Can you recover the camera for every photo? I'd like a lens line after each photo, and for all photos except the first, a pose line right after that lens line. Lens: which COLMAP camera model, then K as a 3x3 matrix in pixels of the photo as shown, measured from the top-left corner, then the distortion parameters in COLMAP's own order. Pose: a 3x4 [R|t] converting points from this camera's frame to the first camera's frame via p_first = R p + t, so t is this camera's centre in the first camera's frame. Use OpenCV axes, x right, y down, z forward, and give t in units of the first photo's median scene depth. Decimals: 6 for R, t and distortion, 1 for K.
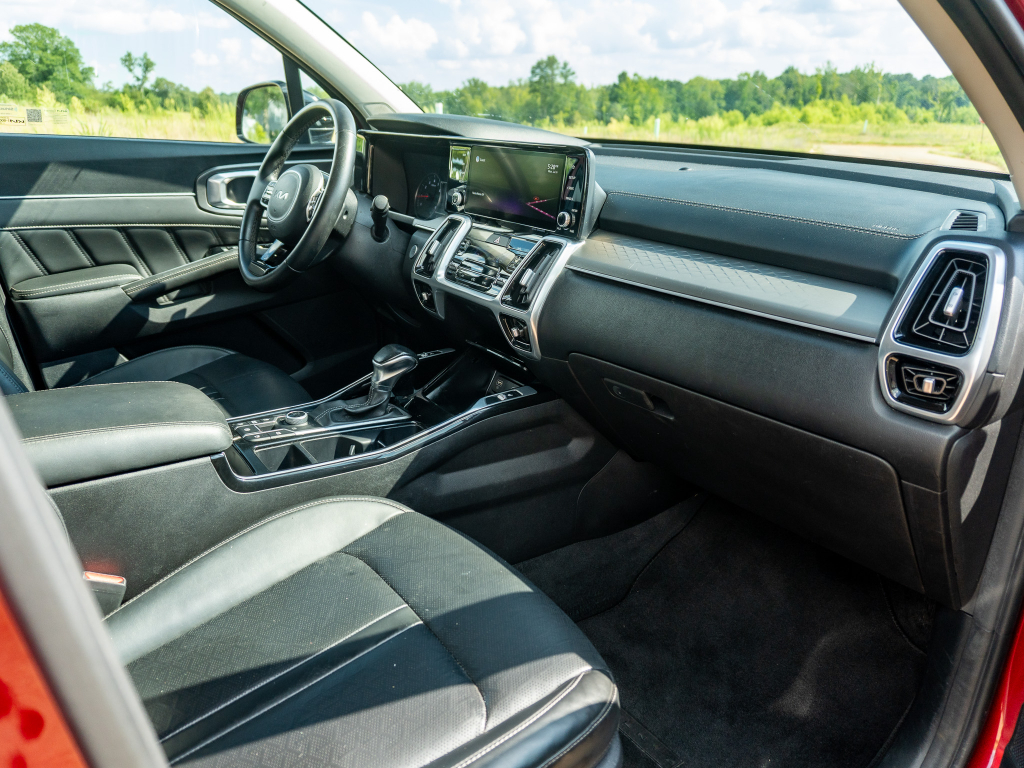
lens RADIAL K [[763.9, 0, 511.6], [0, 763.9, 379.2], [0, 0, 1]] dist [-0.015337, -0.003921]
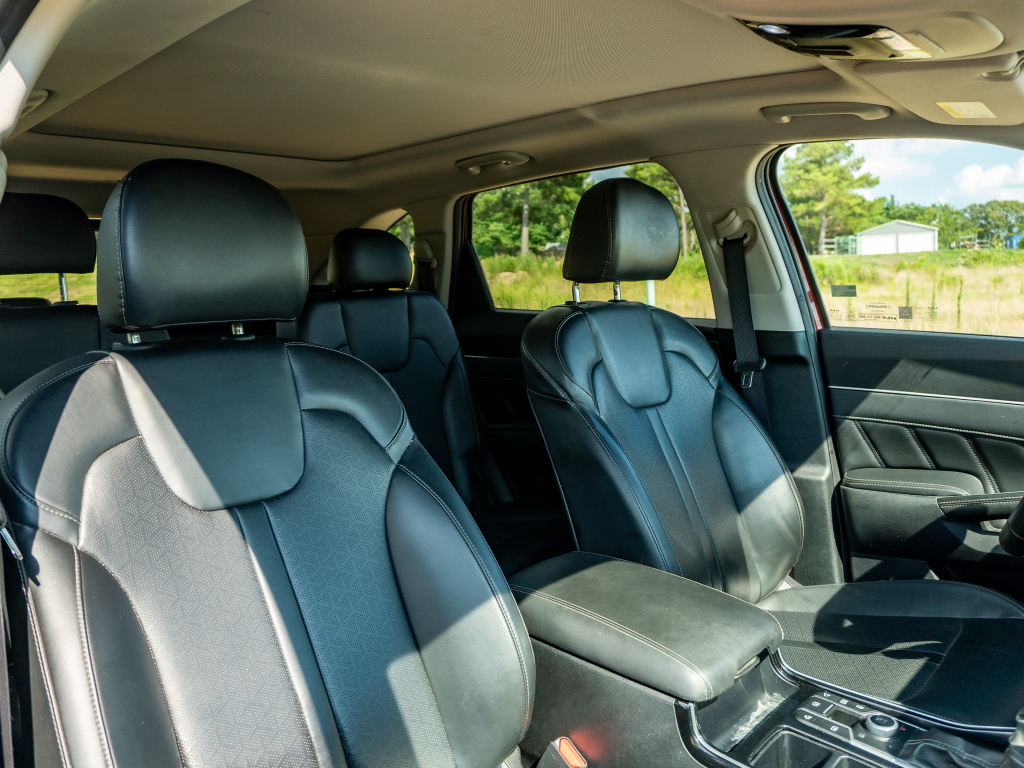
lens RADIAL K [[763.9, 0, 518.8], [0, 763.9, 390.4], [0, 0, 1]] dist [-0.015337, -0.003921]
pose [[0.201073, 0.104993, -0.973933, 0.238457], [-0.290670, 0.955855, 0.043034, -0.137312], [0.935457, 0.274441, 0.222714, 0.310899]]
